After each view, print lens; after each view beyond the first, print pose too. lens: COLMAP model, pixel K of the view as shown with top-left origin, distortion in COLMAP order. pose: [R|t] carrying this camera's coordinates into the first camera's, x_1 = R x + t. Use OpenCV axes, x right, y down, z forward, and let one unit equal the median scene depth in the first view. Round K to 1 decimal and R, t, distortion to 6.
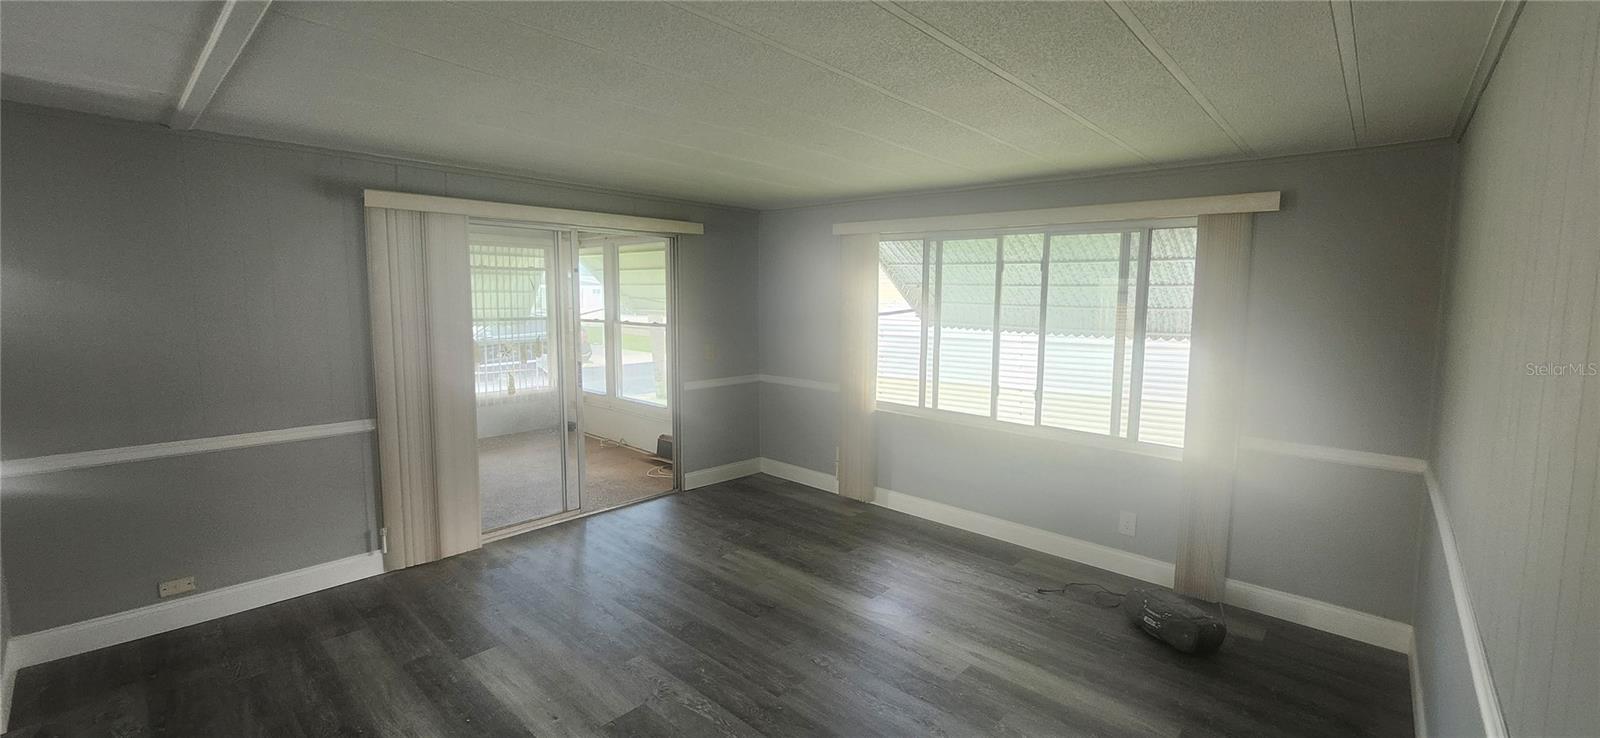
lens RADIAL K [[636.6, 0, 821.5], [0, 636.6, 360.7], [0, 0, 1]] dist [0.002541, -0.000024]
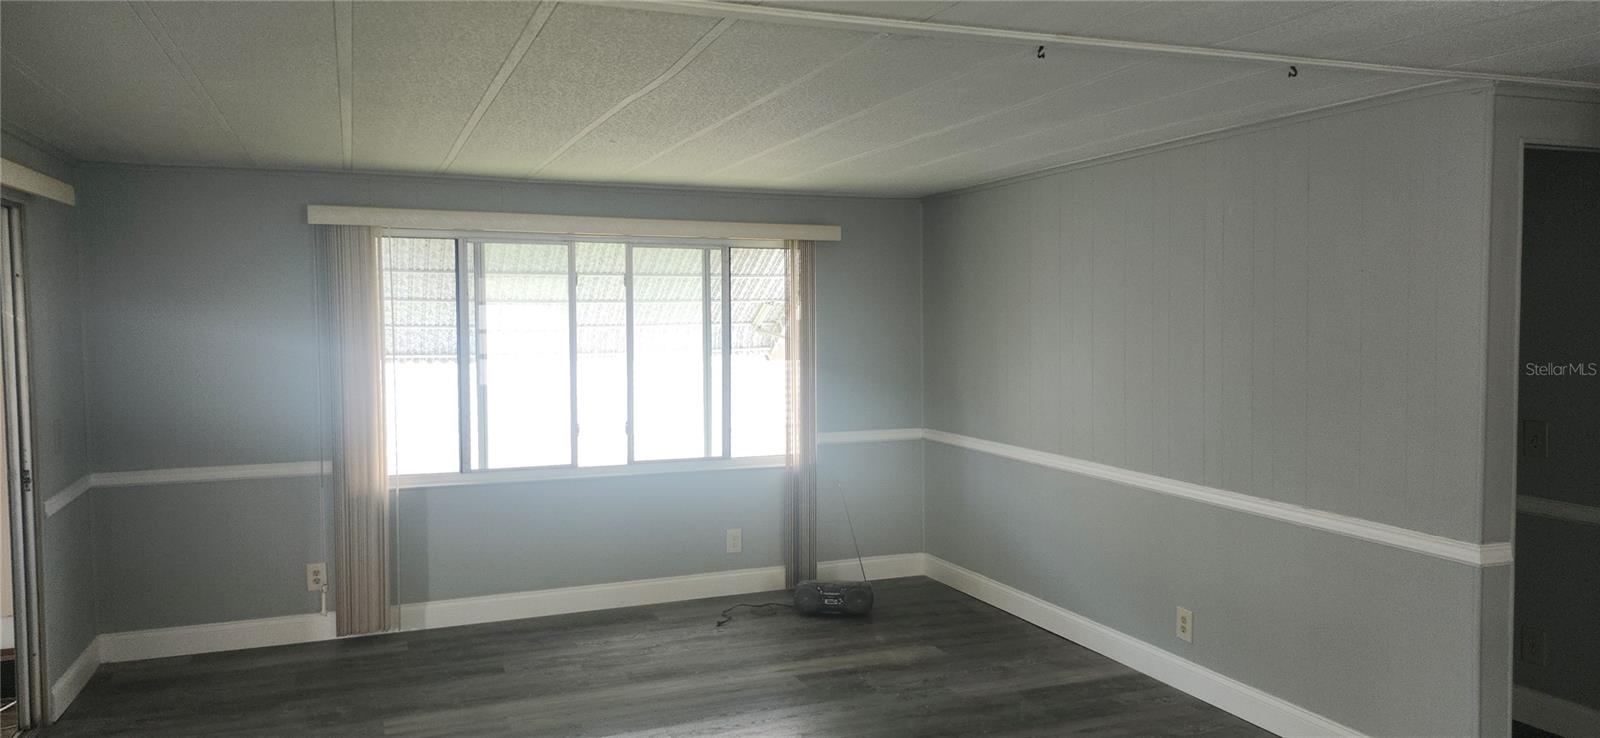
lens RADIAL K [[1110.4, 0, 785.1], [0, 1110.4, 356.7], [0, 0, 1]] dist [0.114728, -0.165235]
pose [[0.449385, -0.052594, 0.891788, -0.948719], [0.101535, 0.994804, 0.007504, -0.032511], [-0.887549, 0.087175, 0.452390, 0.113119]]
